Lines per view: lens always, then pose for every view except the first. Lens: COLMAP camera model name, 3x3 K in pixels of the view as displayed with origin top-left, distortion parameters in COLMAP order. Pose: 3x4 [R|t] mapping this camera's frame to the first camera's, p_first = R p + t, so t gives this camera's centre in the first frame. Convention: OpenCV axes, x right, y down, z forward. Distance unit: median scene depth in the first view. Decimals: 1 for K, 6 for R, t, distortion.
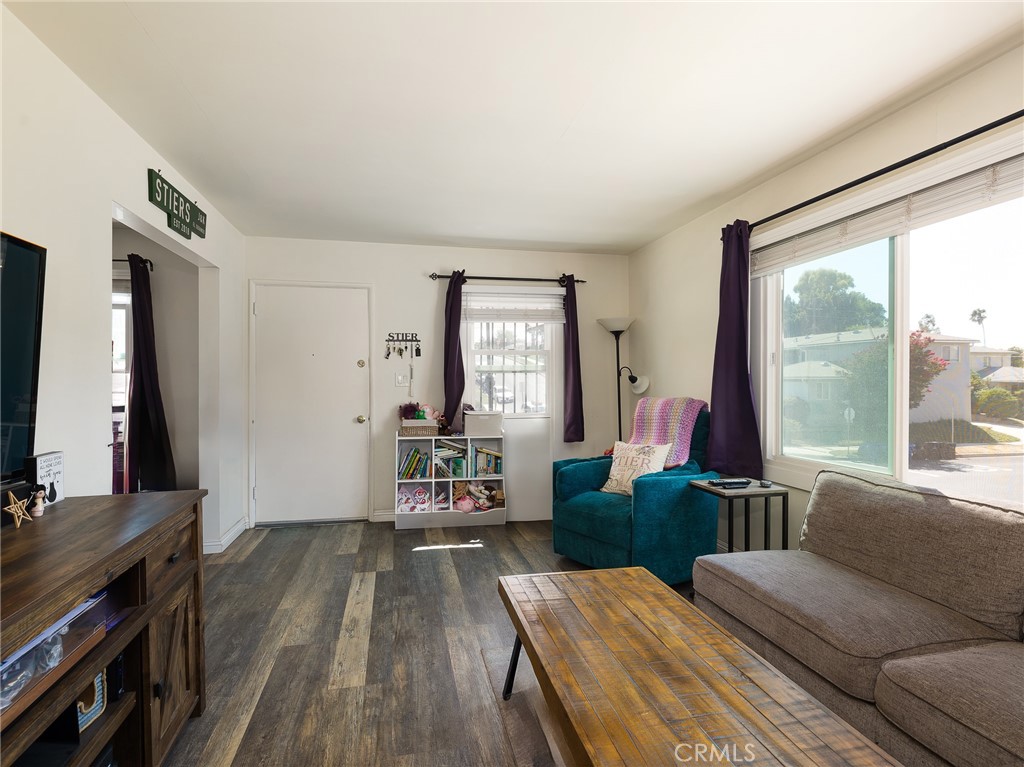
lens RADIAL K [[543.9, 0, 507.5], [0, 543.9, 378.0], [0, 0, 1]] dist [0.002364, 0.000427]
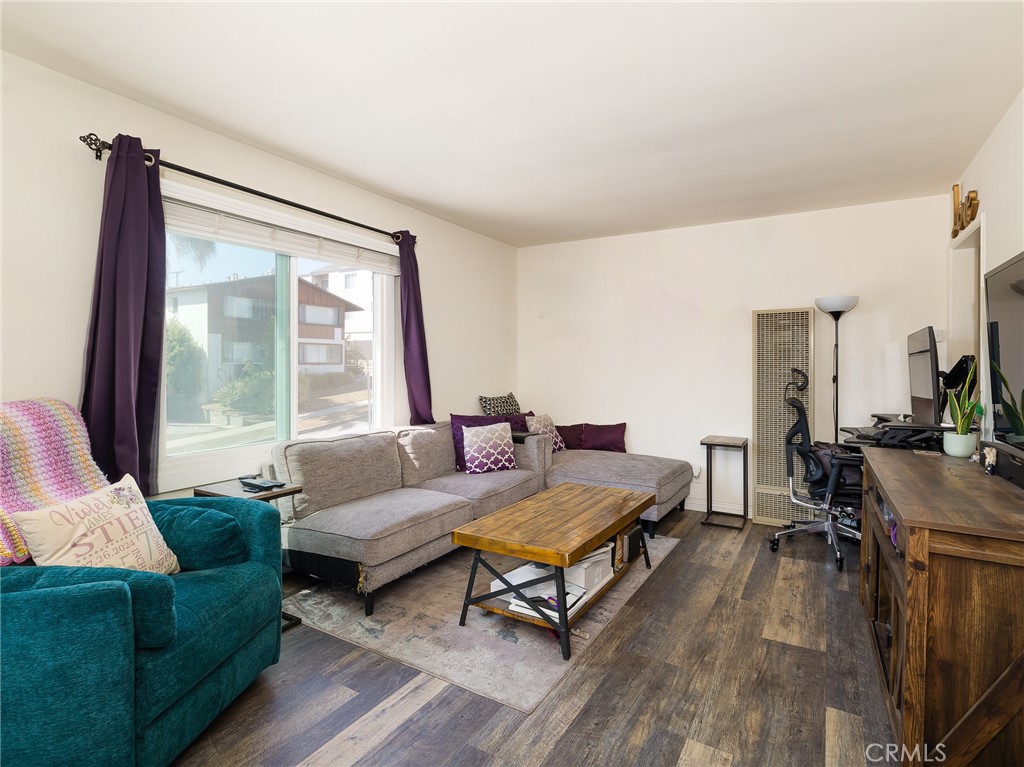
lens RADIAL K [[543.9, 0, 507.5], [0, 543.9, 378.0], [0, 0, 1]] dist [0.002364, 0.000427]
pose [[-0.743454, -0.017331, 0.668563, -0.642836], [-0.003864, 0.999759, 0.021619, 0.002000], [-0.668776, 0.013489, -0.743342, 1.907889]]
